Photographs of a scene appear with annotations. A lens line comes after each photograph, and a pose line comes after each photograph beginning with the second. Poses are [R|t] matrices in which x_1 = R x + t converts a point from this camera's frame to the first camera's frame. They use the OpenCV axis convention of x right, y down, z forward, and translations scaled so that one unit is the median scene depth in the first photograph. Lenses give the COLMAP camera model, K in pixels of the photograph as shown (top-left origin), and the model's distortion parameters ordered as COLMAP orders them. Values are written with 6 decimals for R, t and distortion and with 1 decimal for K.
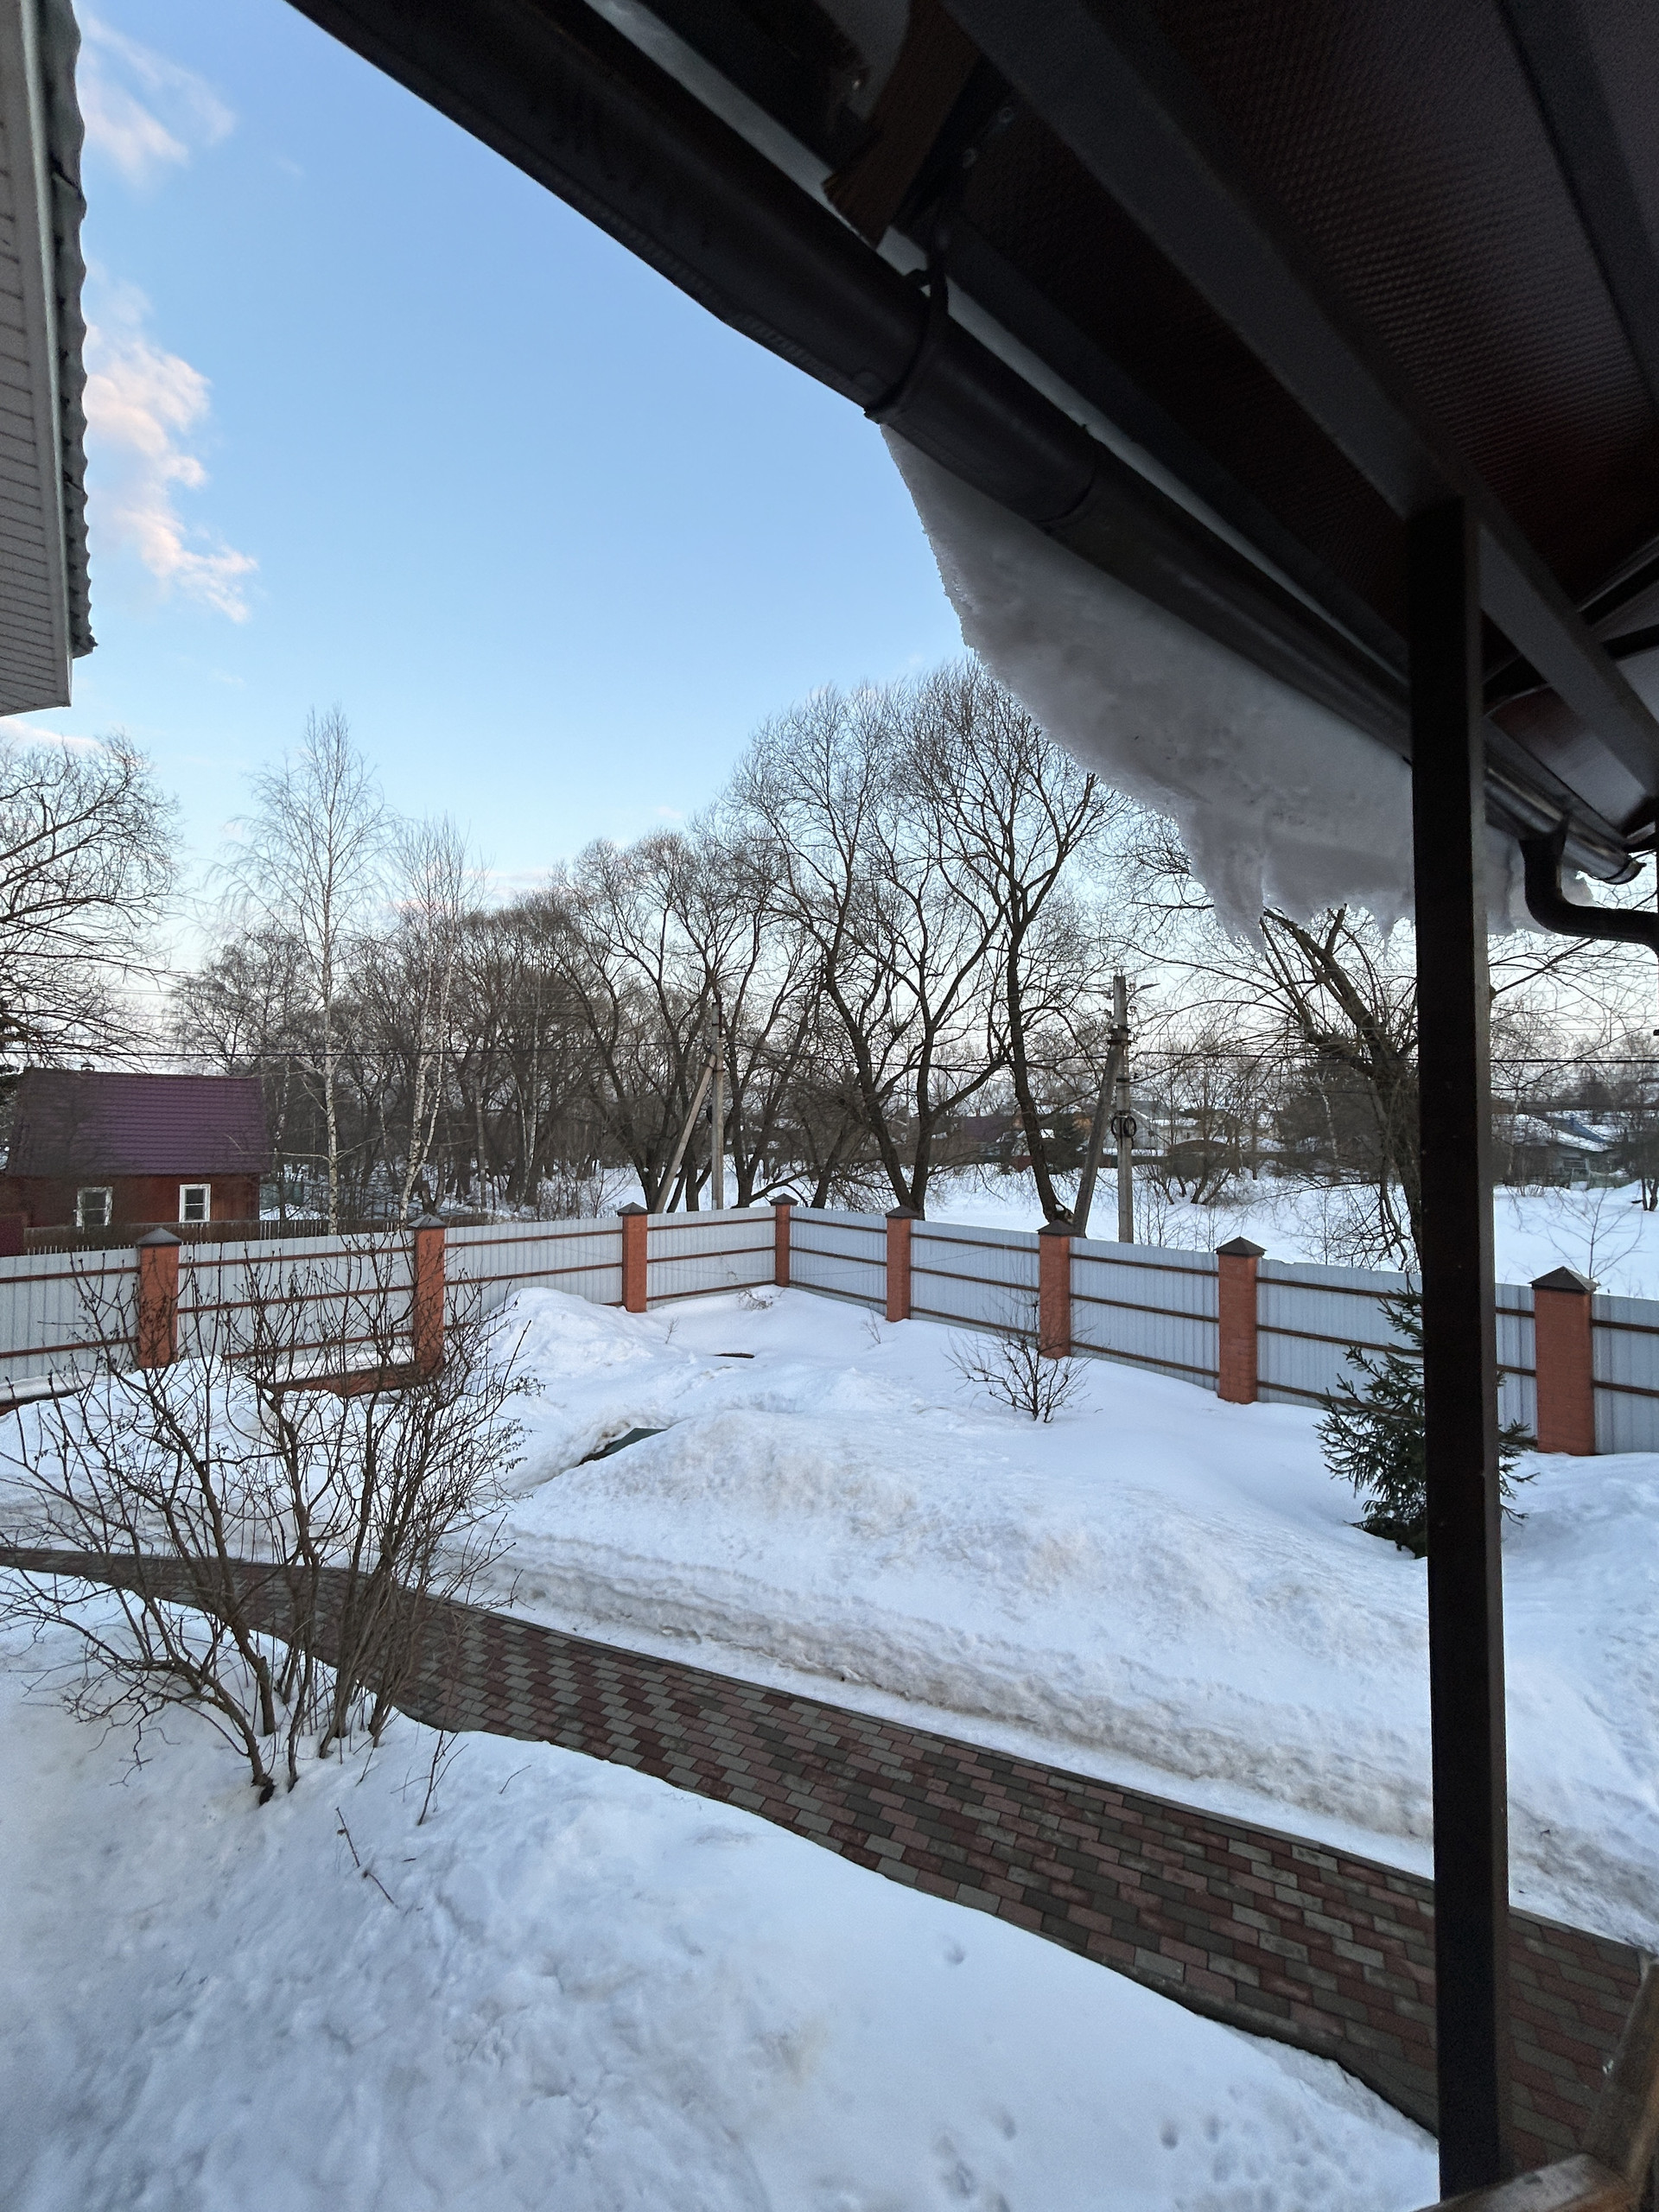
lens RADIAL K [[907.6, 0, 822.1], [0, 907.6, 1109.5], [0, 0, 1]] dist [0.001745, -0.000259]
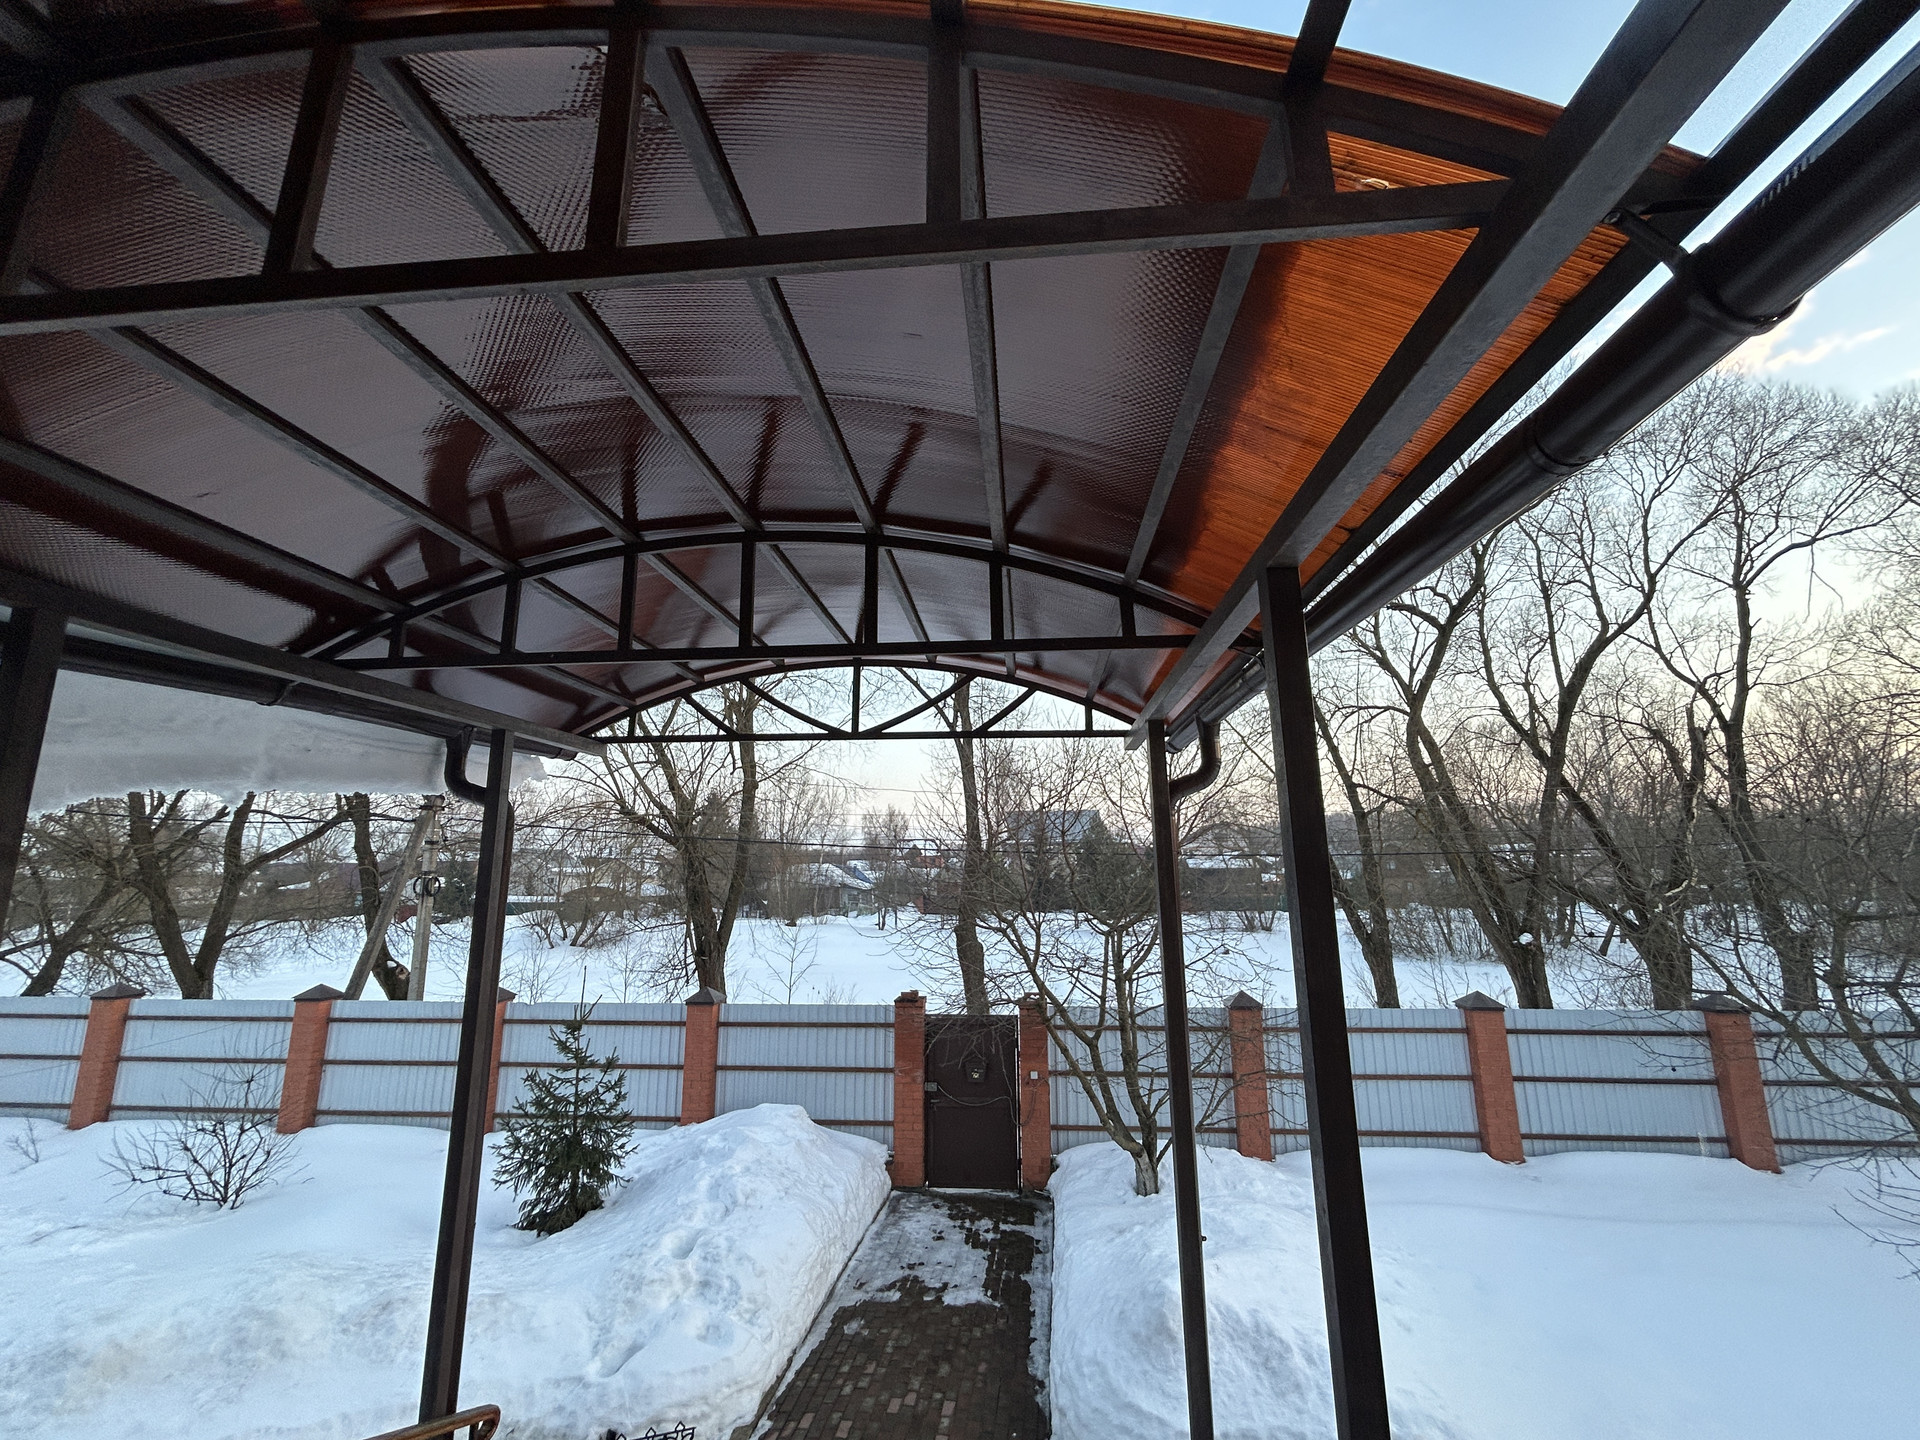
lens RADIAL K [[787.8, 0, 957.0], [0, 787.8, 718.1], [0, 0, 1]] dist [0.001745, -0.000259]
pose [[0.698915, 0.132889, 0.702751, 0.095299], [-0.009366, 0.984203, -0.176796, -0.021065], [-0.715144, 0.116984, 0.689119, -0.143267]]
